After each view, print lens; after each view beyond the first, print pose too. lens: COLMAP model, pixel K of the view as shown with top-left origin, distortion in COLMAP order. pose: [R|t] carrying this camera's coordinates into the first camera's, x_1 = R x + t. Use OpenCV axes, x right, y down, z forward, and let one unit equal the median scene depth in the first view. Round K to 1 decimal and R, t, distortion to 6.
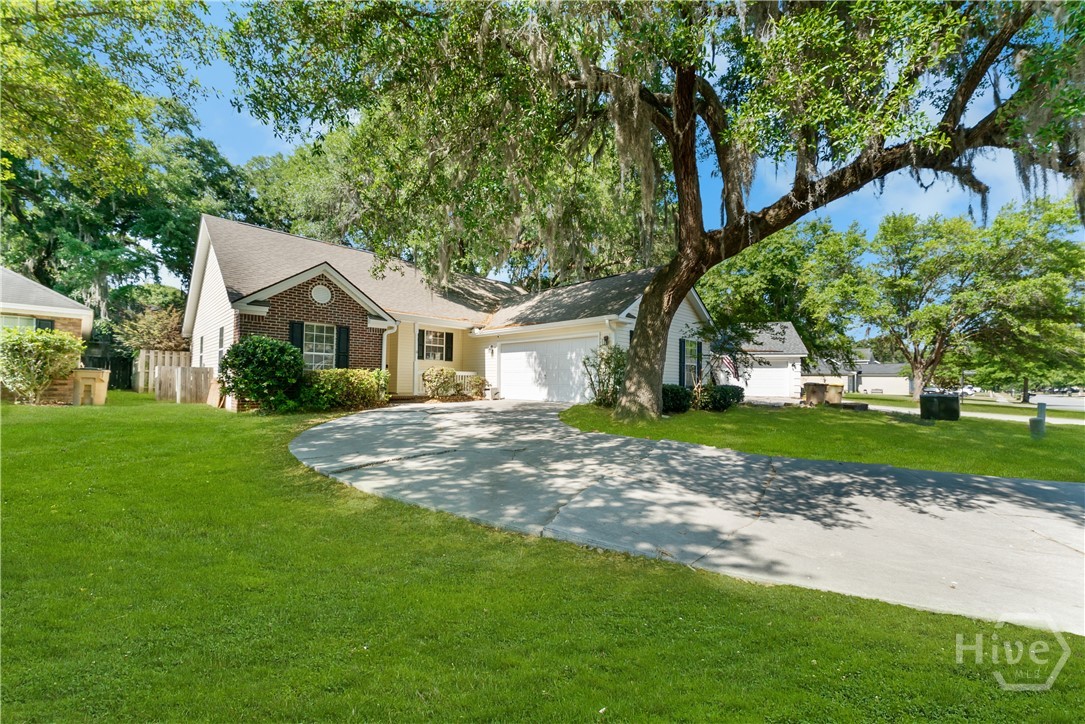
lens RADIAL K [[477.1, 0, 542.5], [0, 477.1, 362.0], [0, 0, 1]] dist [0.000044, -0.000008]
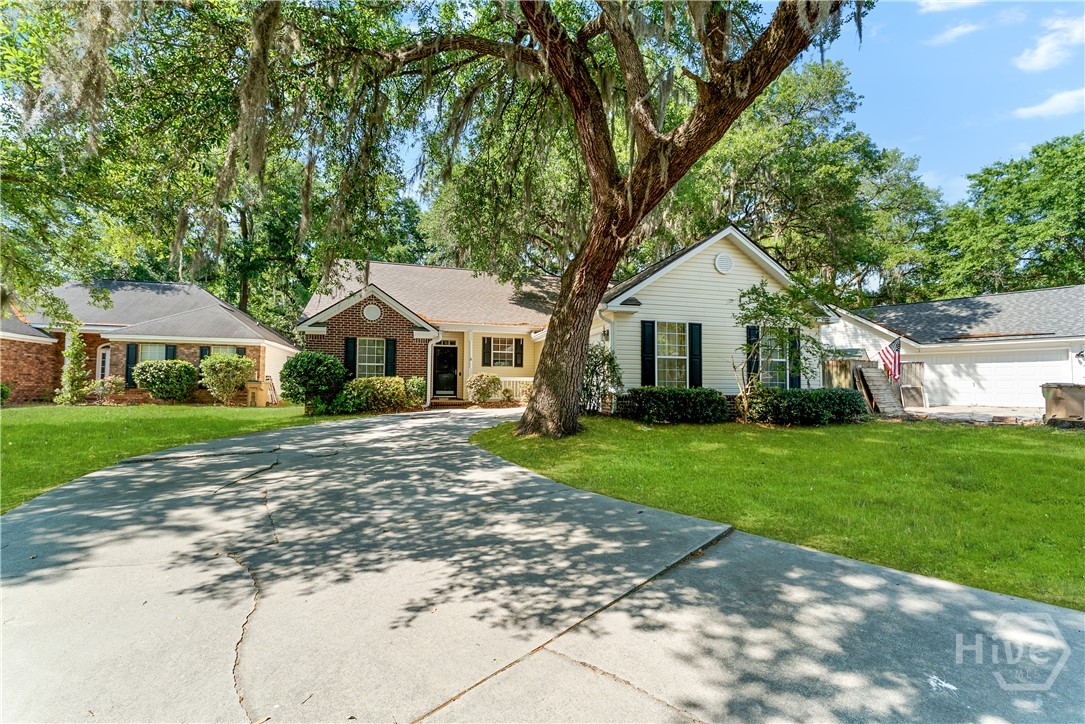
lens RADIAL K [[477.1, 0, 542.5], [0, 477.1, 362.0], [0, 0, 1]] dist [0.000044, -0.000008]
pose [[0.851375, -0.039220, -0.523089, 0.573334], [0.029896, 0.999208, -0.026261, 0.023459], [0.523705, 0.006720, 0.851873, 0.283806]]
